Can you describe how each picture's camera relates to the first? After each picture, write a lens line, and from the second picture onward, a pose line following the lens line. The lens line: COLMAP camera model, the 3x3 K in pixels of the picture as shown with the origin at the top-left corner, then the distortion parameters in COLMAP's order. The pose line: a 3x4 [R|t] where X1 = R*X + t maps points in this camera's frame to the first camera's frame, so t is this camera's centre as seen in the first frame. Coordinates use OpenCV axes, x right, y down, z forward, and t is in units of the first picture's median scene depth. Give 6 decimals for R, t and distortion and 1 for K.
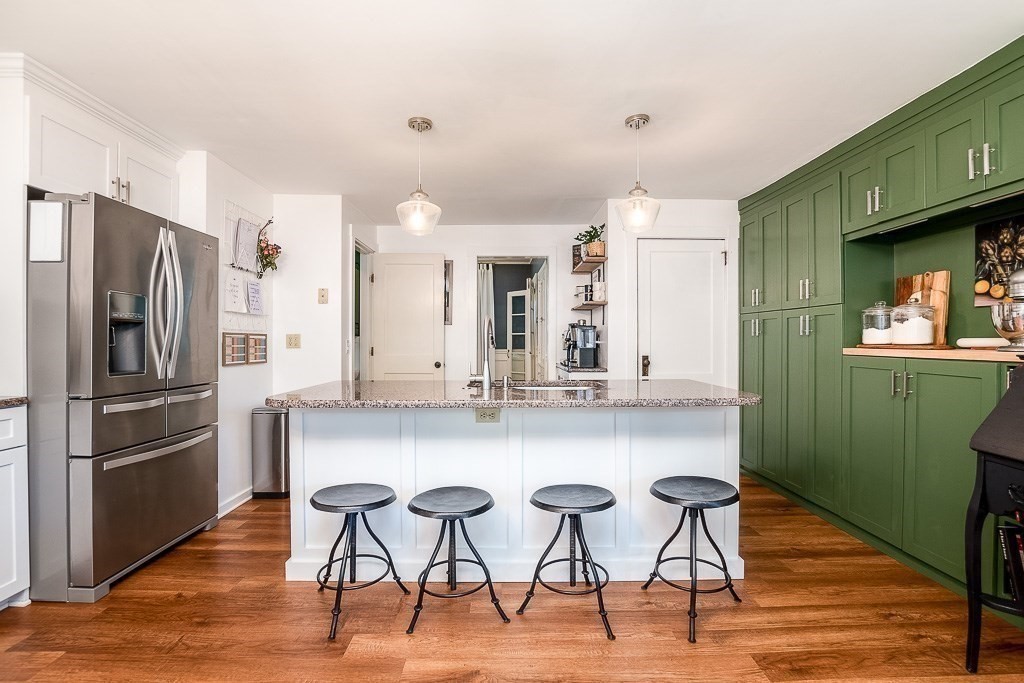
lens RADIAL K [[478.9, 0, 512.4], [0, 478.9, 340.8], [0, 0, 1]] dist [-0.024853, -0.000571]
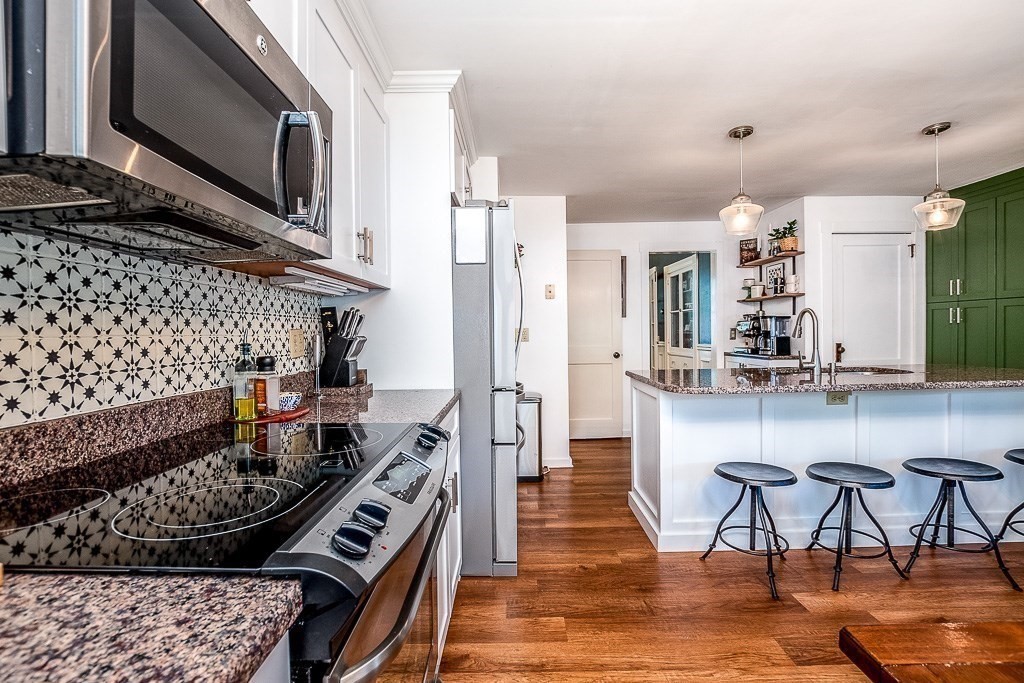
lens RADIAL K [[452.2, 0, 511.3], [0, 452.2, 341.0], [0, 0, 1]] dist [-0.035627, 0.003620]
pose [[0.999715, -0.015683, -0.018006, -0.467017], [0.016046, 0.999667, 0.020192, -0.005532], [0.017684, -0.020475, 0.999634, -0.021911]]
